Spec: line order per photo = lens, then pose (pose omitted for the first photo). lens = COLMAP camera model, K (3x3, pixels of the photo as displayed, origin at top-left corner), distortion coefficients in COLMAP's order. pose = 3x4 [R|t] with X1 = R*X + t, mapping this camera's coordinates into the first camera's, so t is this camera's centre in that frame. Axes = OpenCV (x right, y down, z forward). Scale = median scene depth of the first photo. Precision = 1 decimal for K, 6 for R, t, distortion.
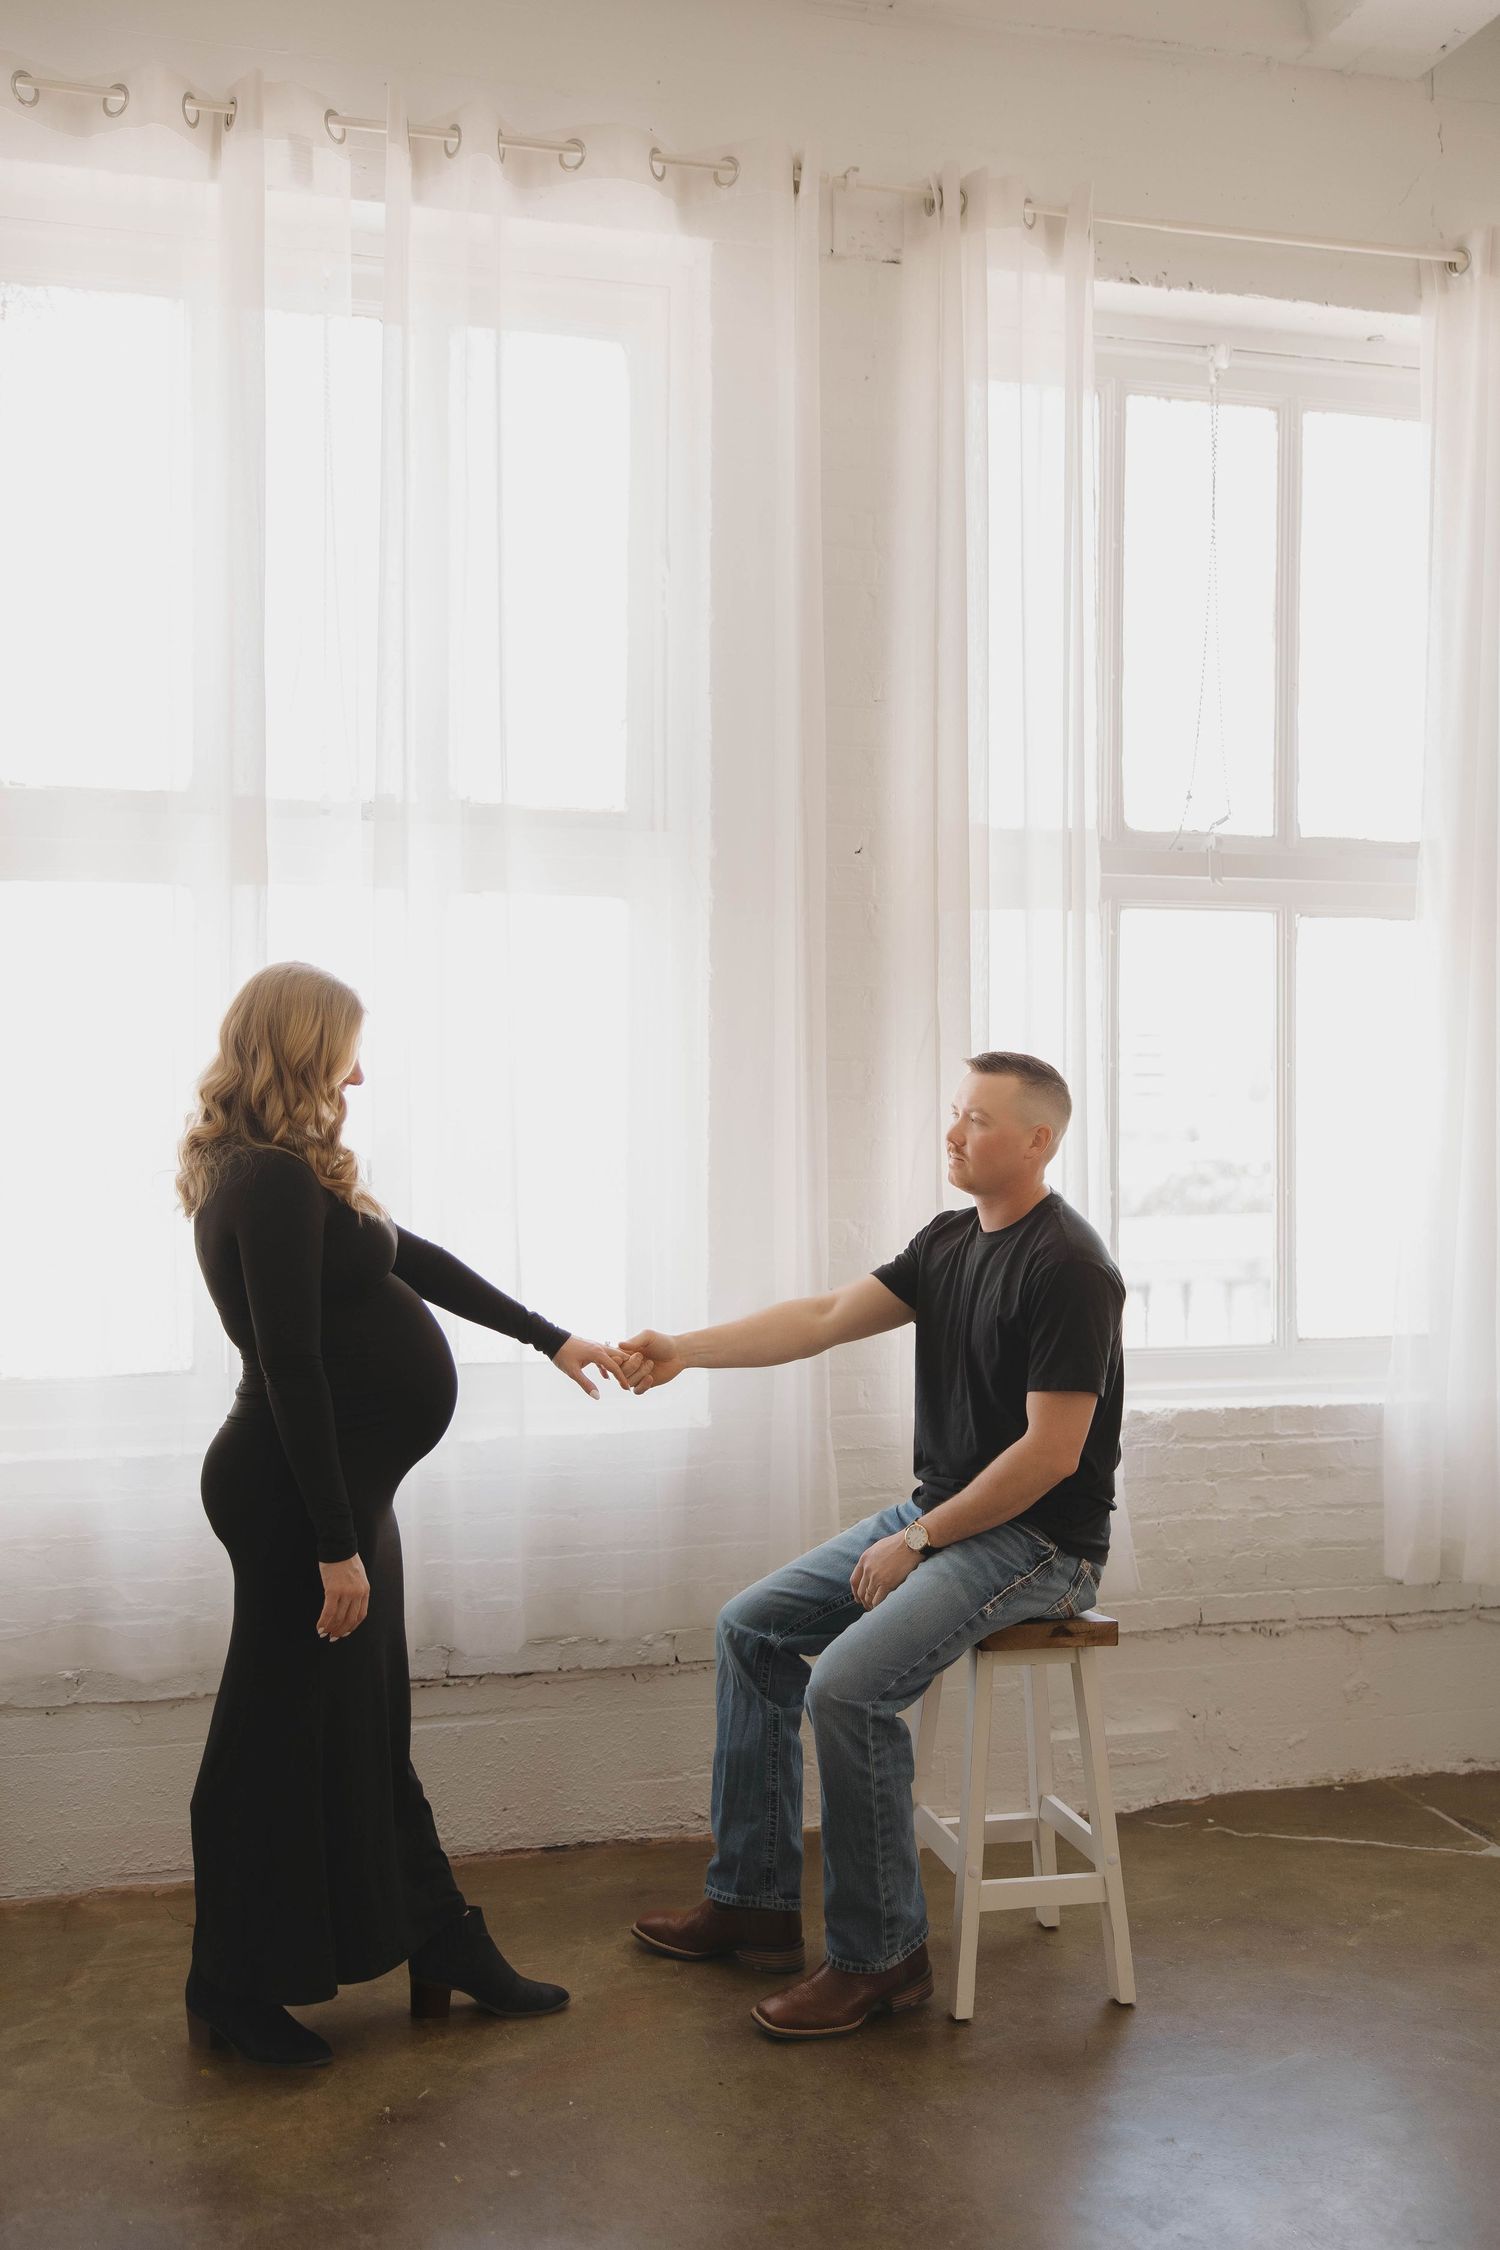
lens RADIAL K [[2201.5, 0, 738.6], [0, 2201.5, 1172.4], [0, 0, 1]] dist [0.028787, 0.000000]
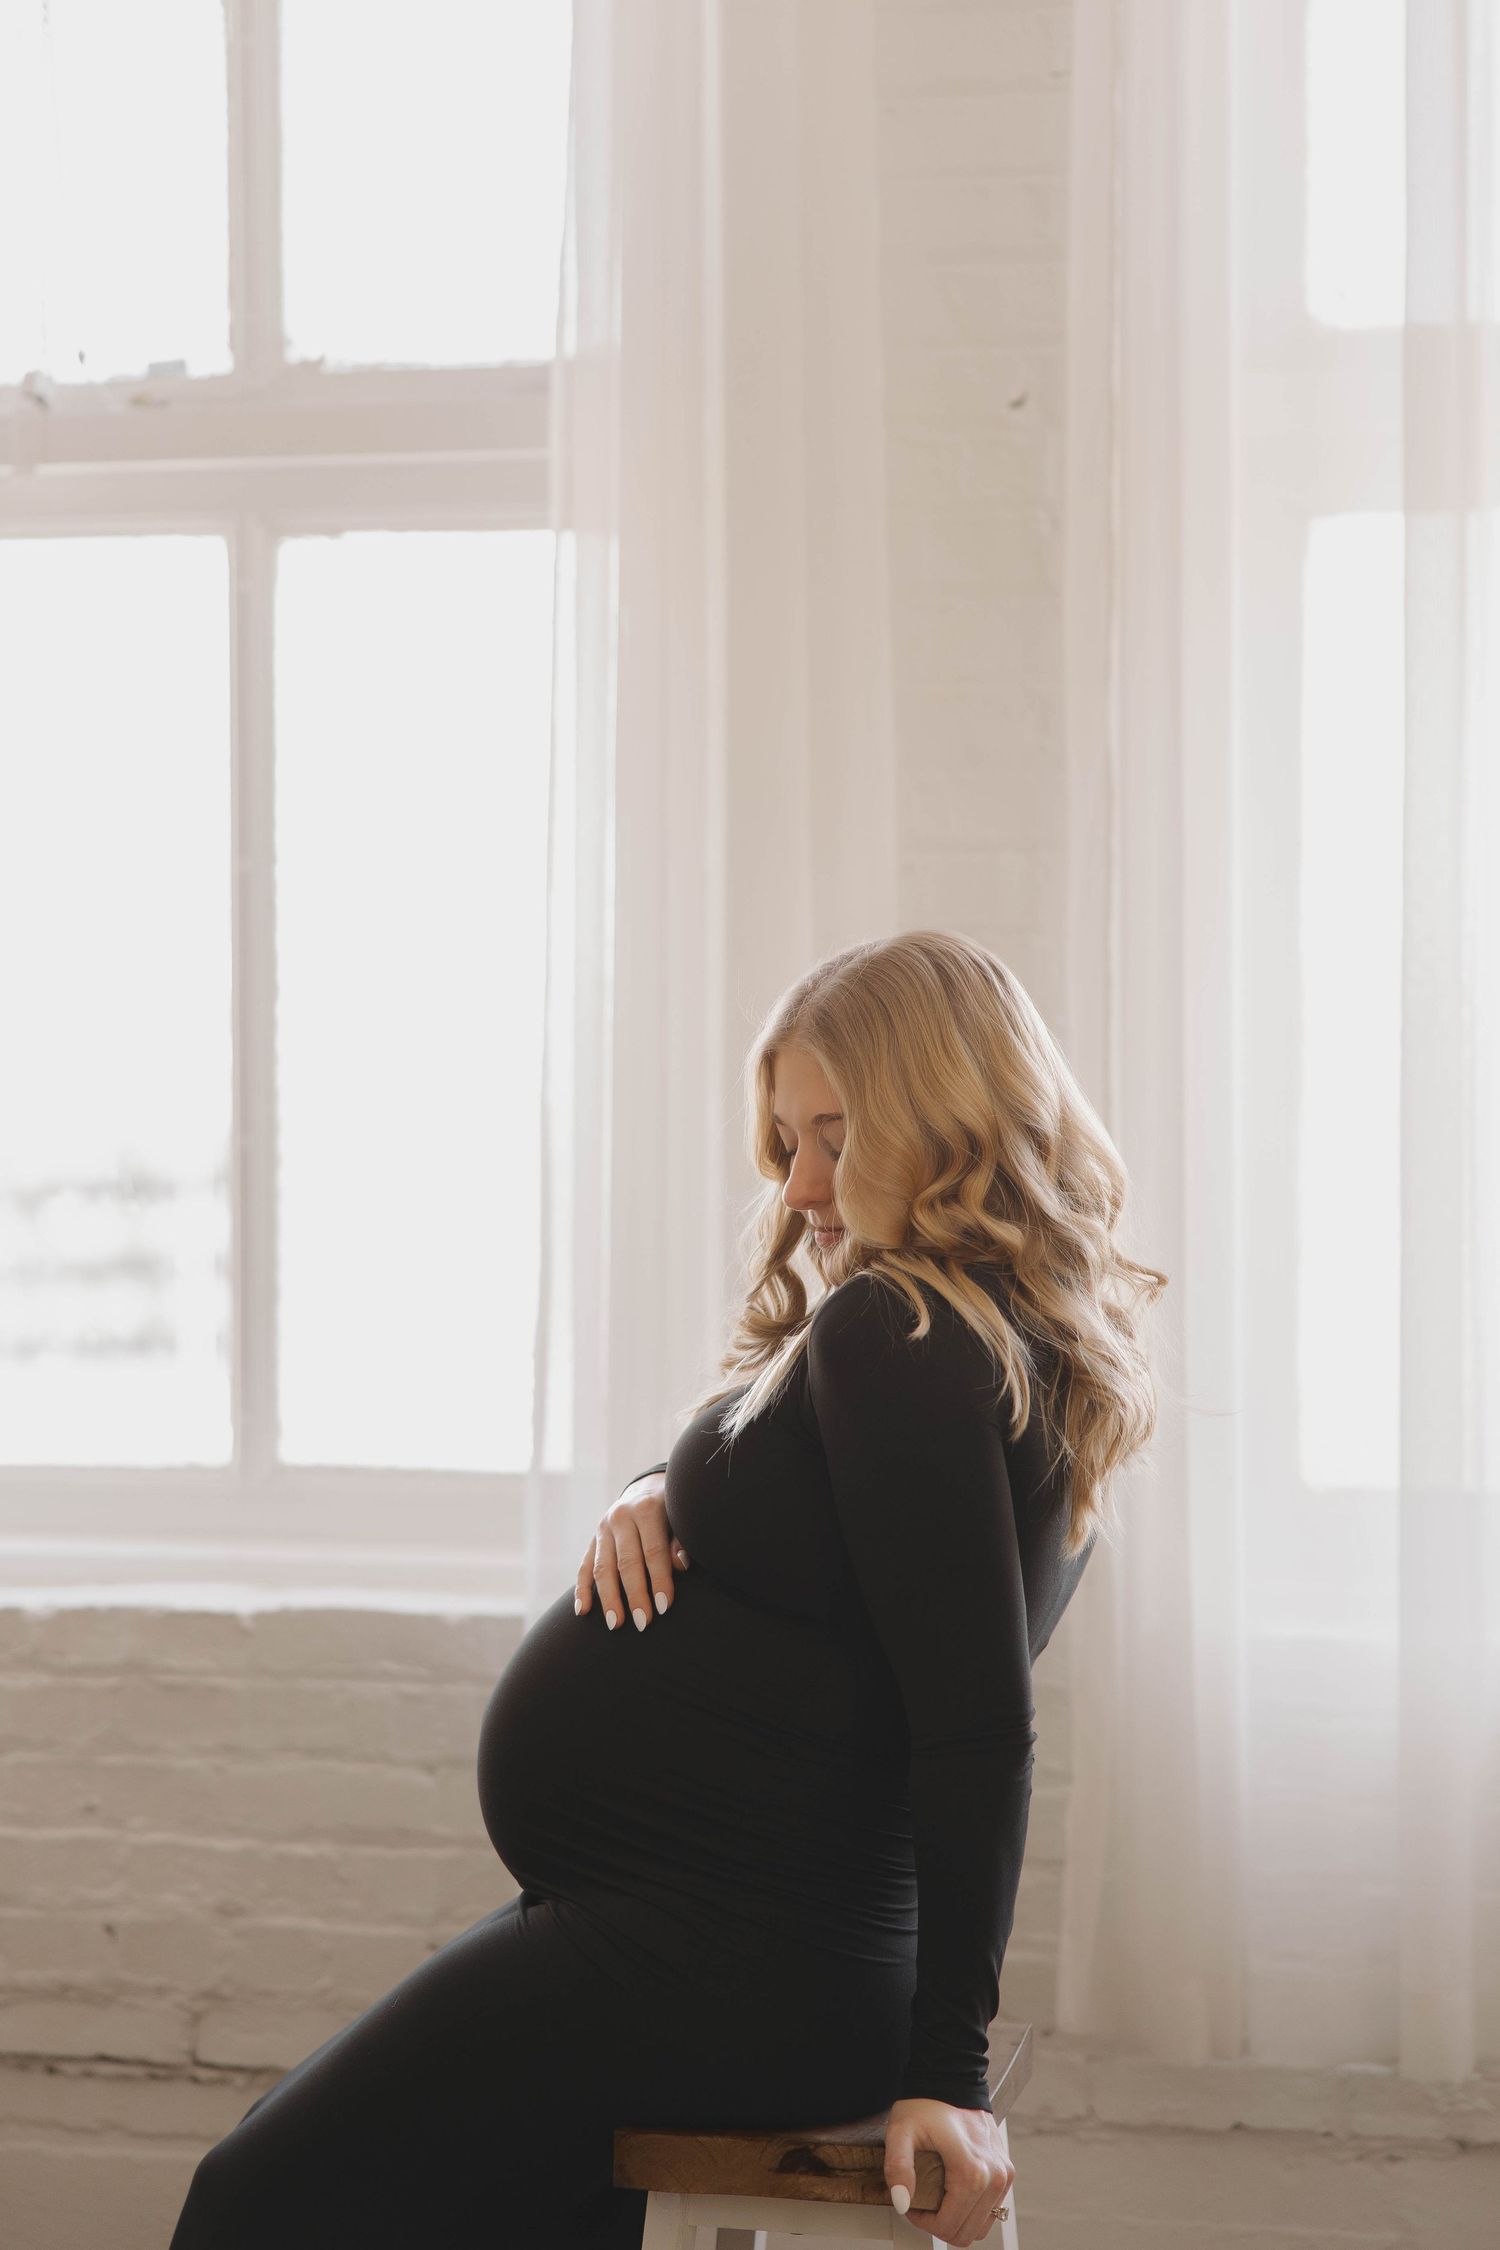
lens RADIAL K [[4501.1, 0, 741.2], [0, 4501.1, 1110.8], [0, 0, 1]] dist [0.015633, 0.000000]
pose [[0.866467, 0.011350, -0.499106, 0.500863], [-0.008574, 0.999932, 0.007854, -0.003547], [0.499161, -0.002526, 0.866505, 0.149854]]
